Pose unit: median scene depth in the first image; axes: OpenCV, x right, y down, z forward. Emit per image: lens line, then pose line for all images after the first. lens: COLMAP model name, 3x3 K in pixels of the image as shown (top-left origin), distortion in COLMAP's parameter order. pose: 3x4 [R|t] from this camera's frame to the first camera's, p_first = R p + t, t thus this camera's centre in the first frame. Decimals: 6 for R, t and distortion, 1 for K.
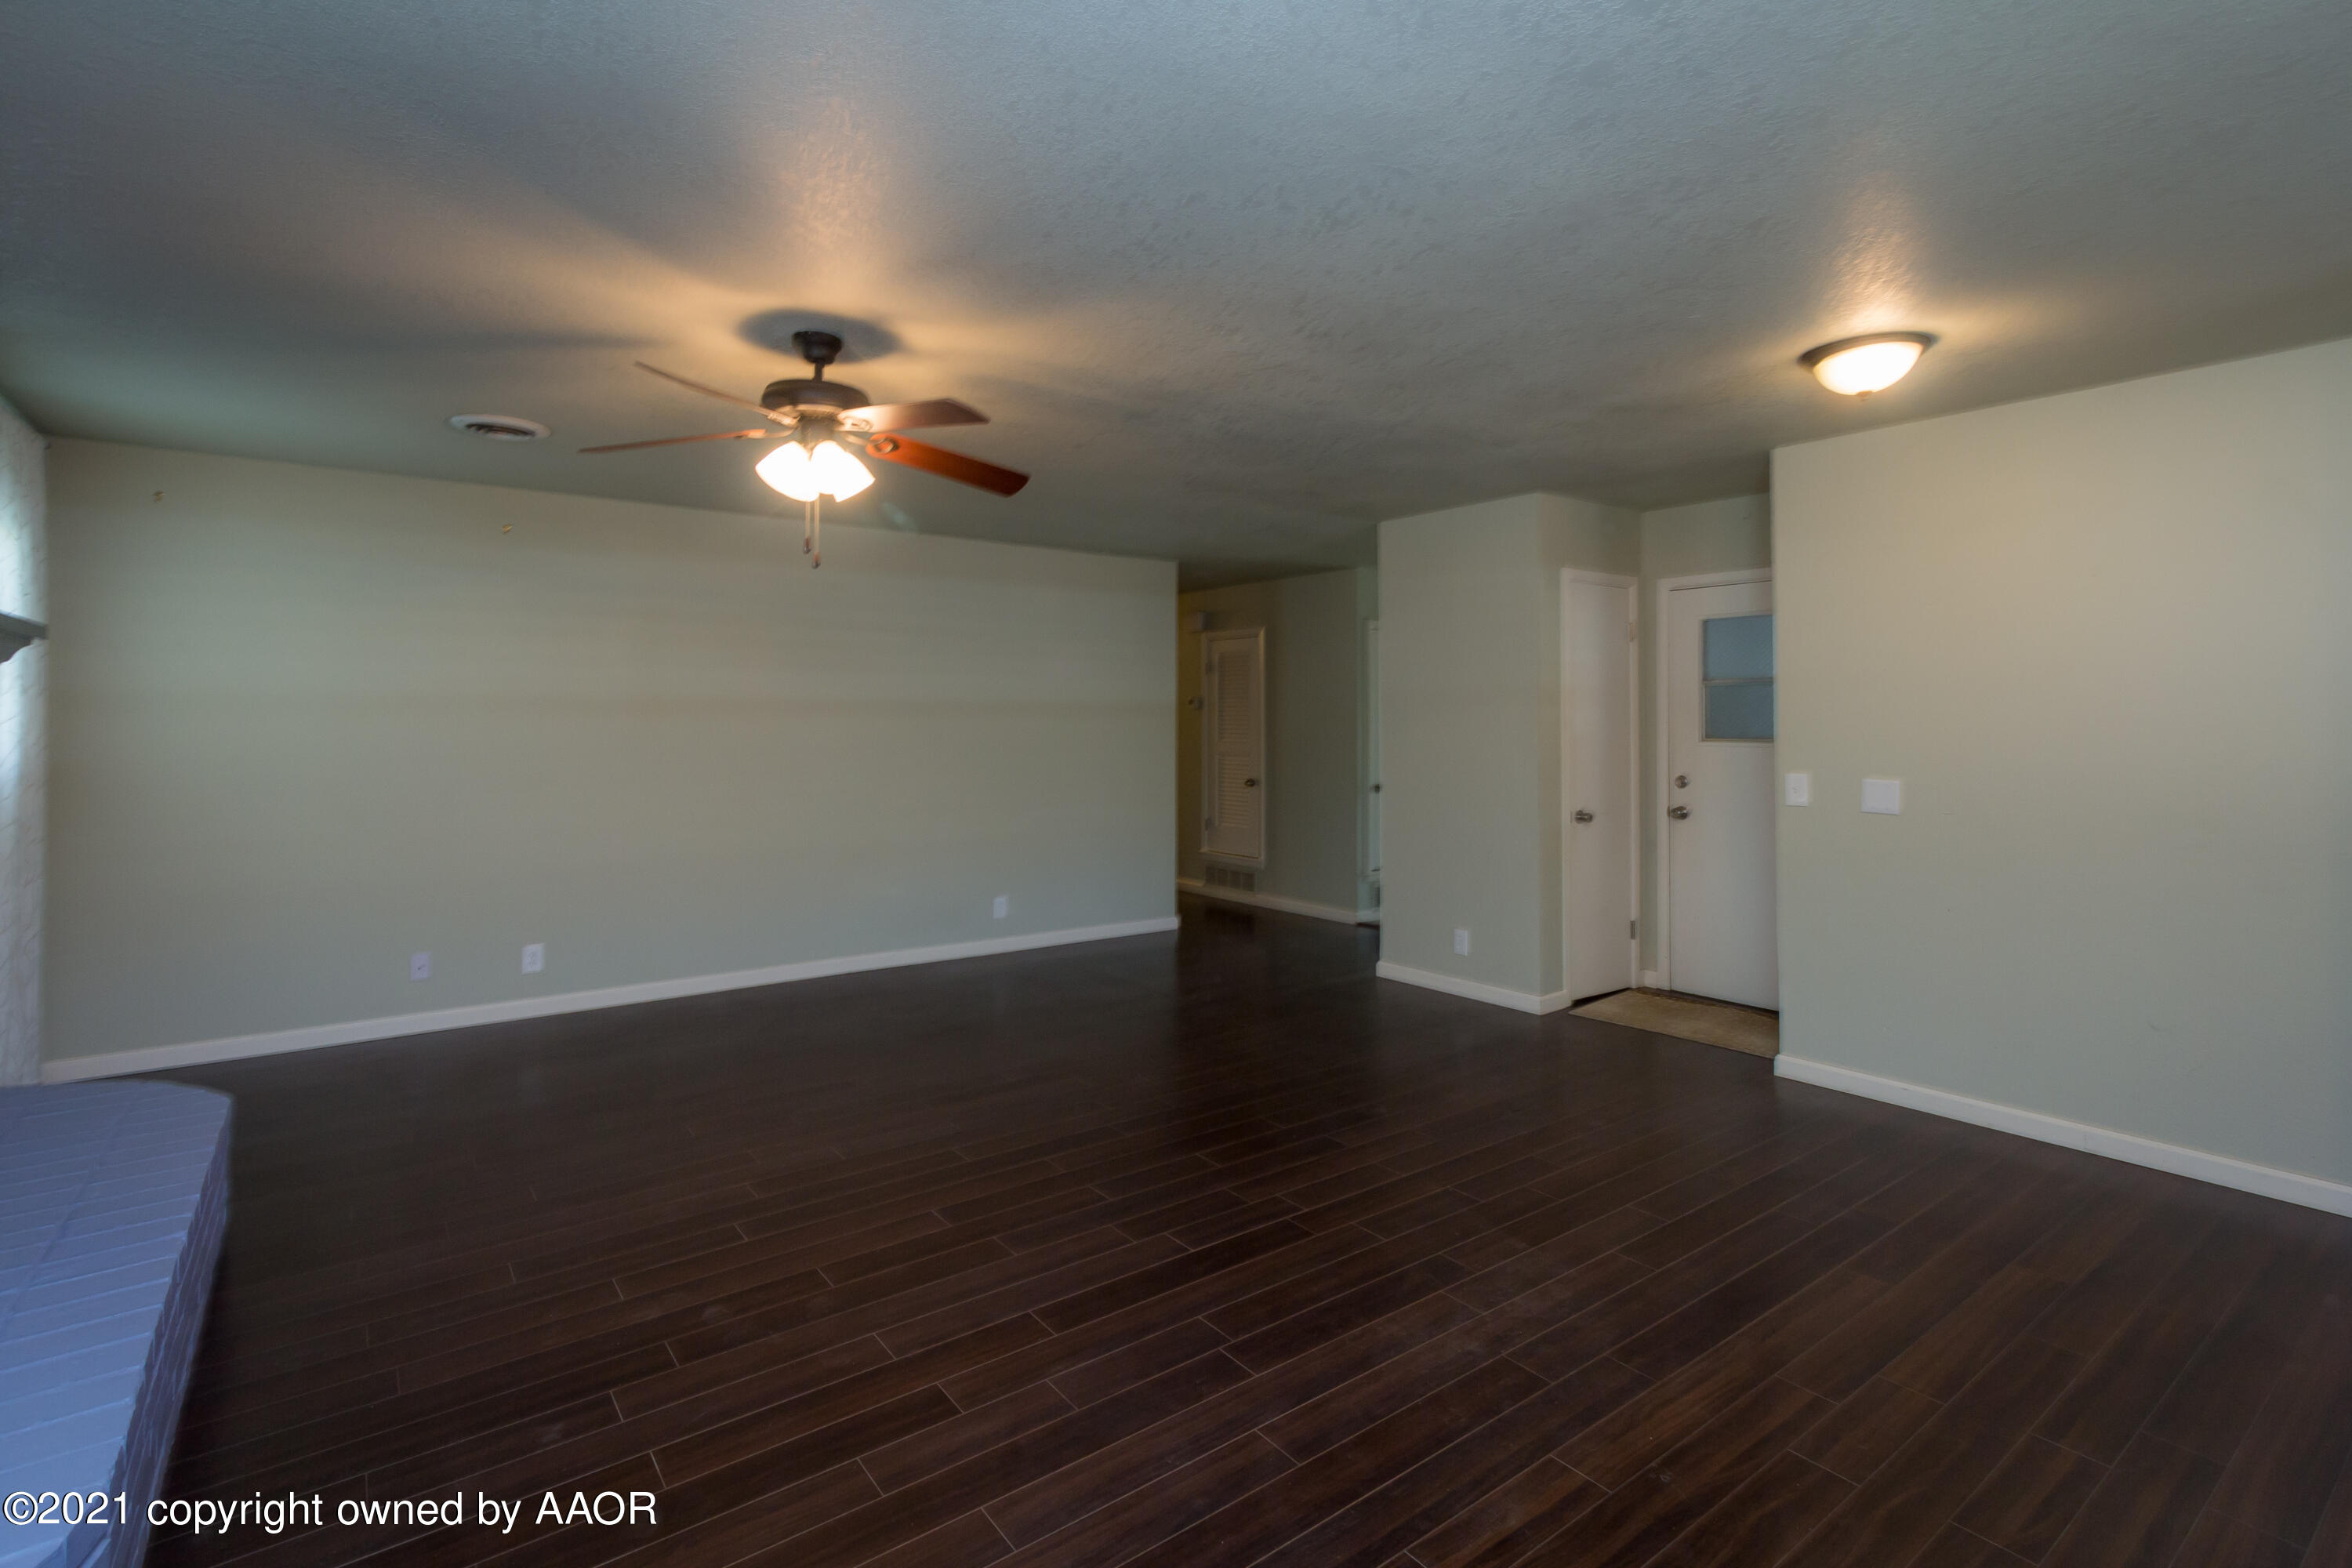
lens RADIAL K [[1110.5, 0, 1183.2], [0, 1110.5, 703.6], [0, 0, 1]] dist [0.001095, 0.000194]
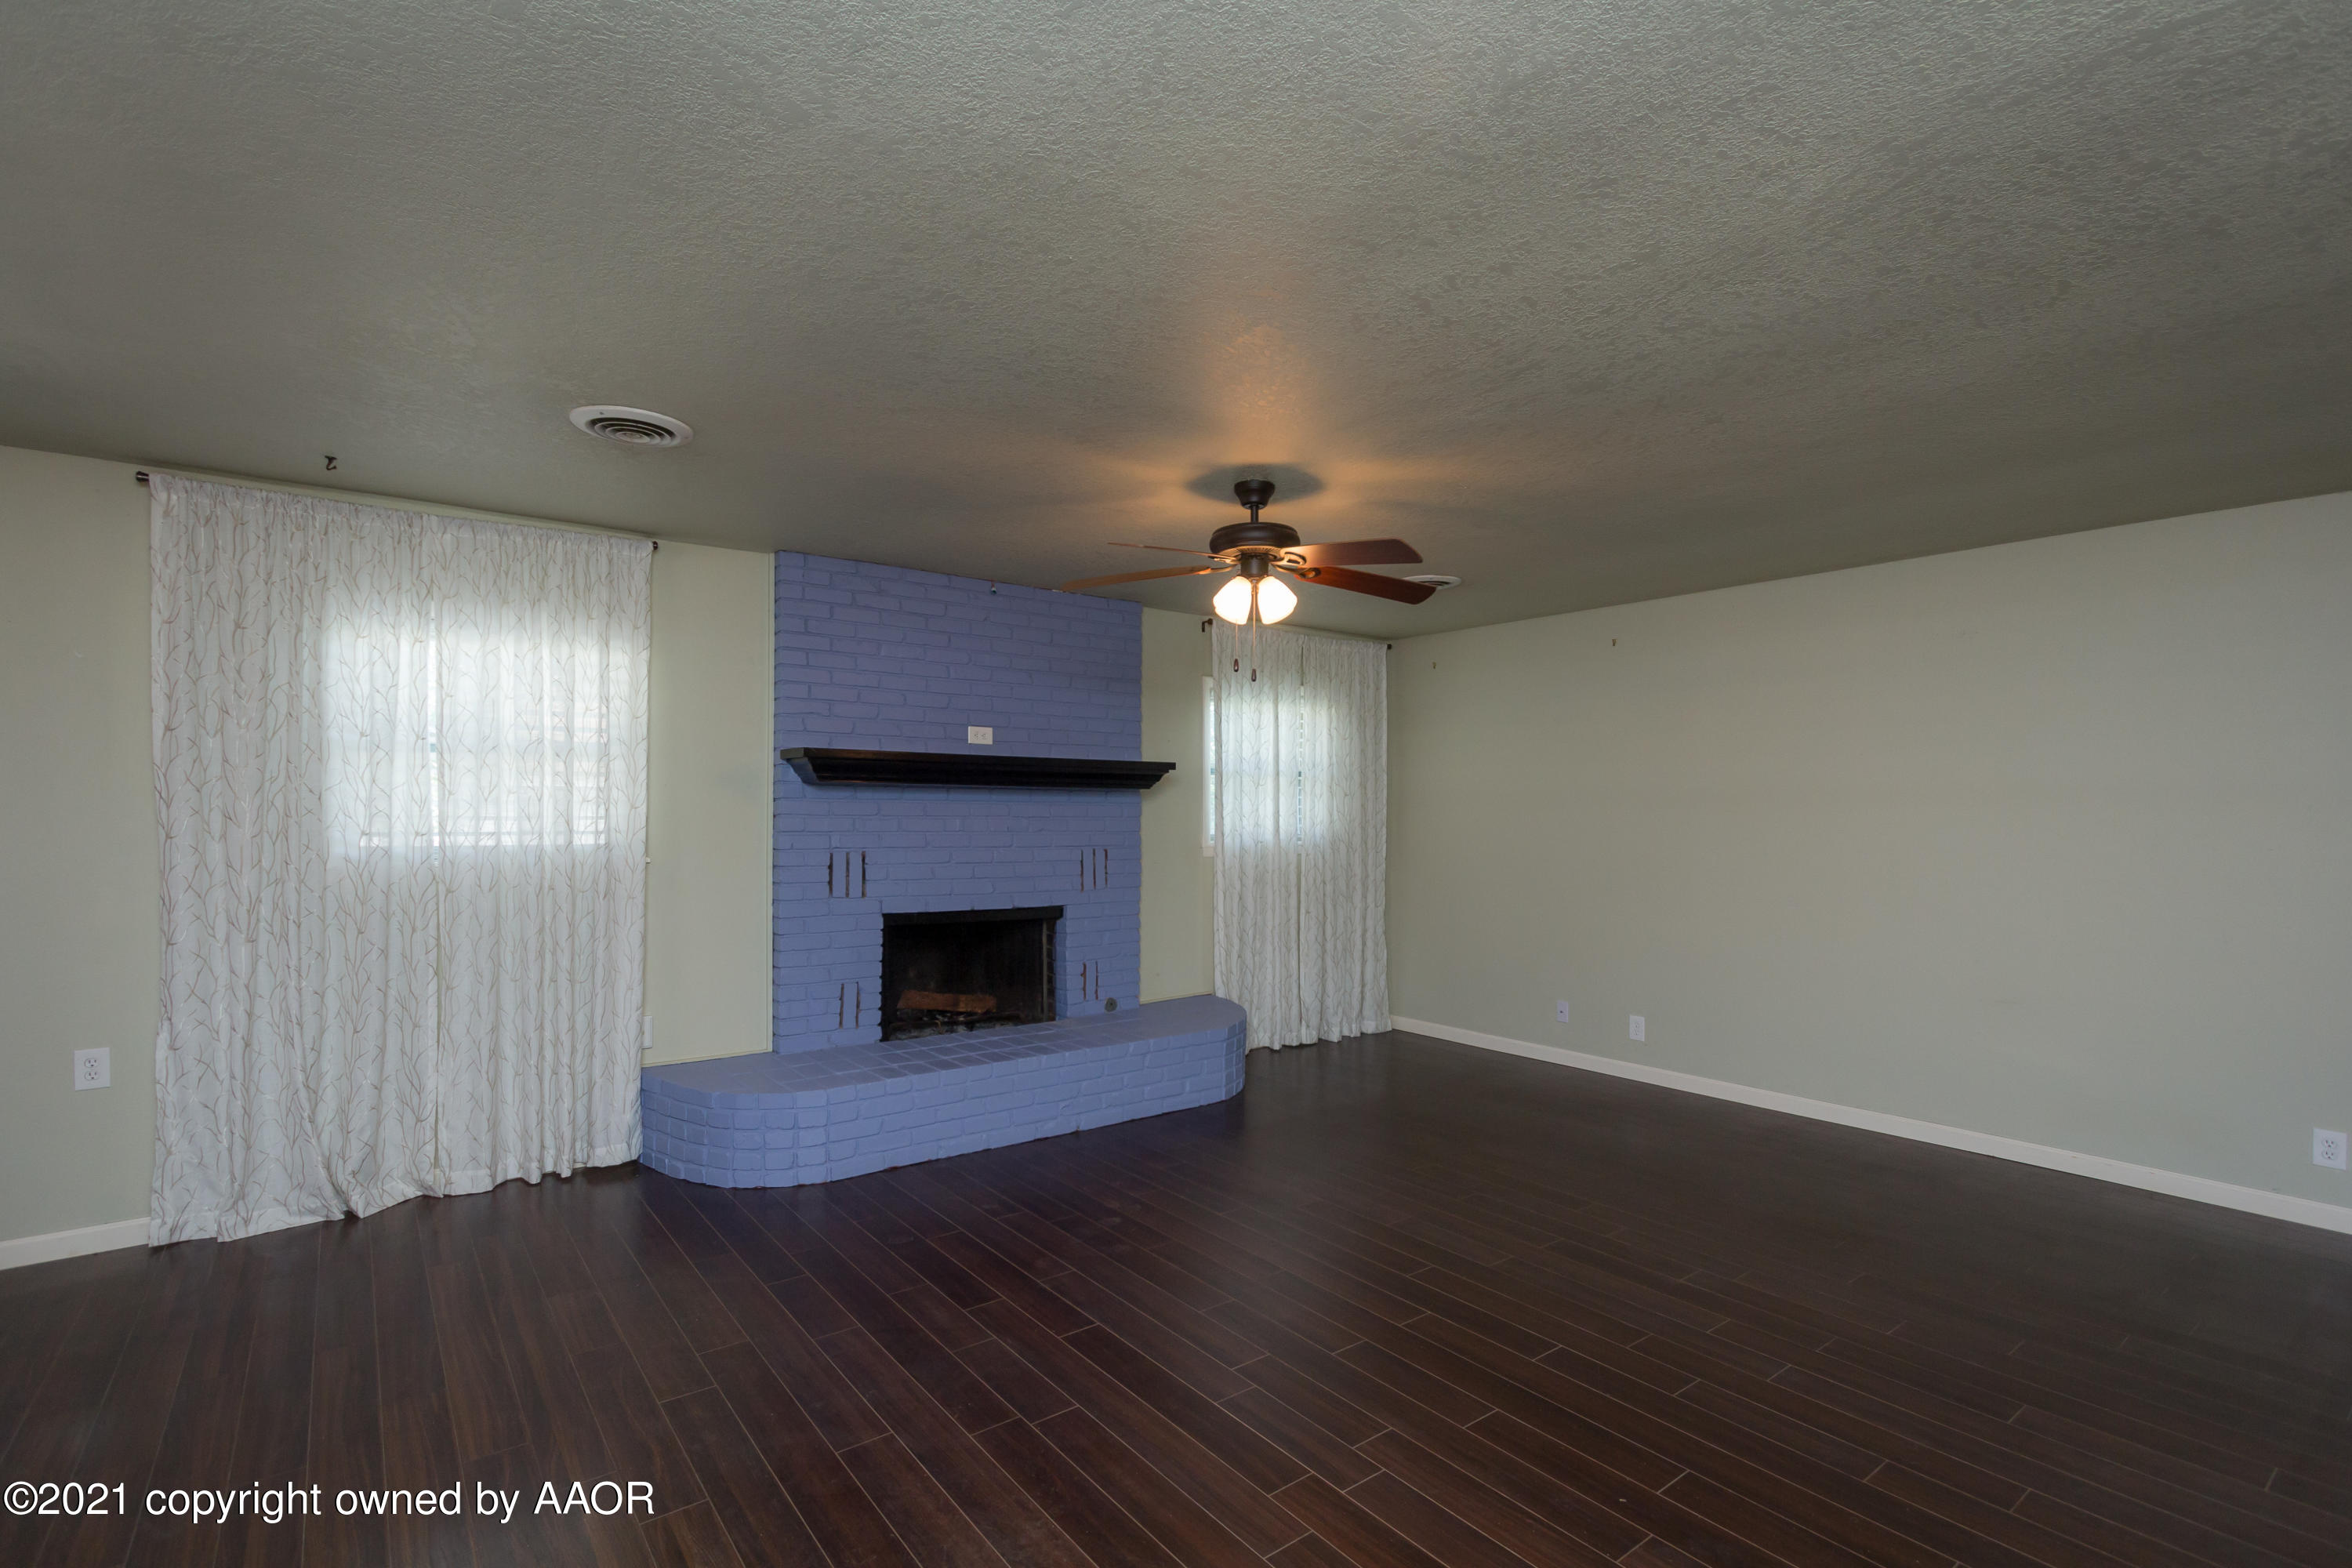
lens RADIAL K [[1083.6, 0, 1169.5], [0, 1083.6, 807.0], [0, 0, 1]] dist [0.001085, 0.000080]
pose [[-0.002734, -0.003473, -0.999990, 0.997929], [0.010186, 0.999942, -0.003501, 0.017382], [0.999944, -0.010196, -0.002698, 1.097006]]
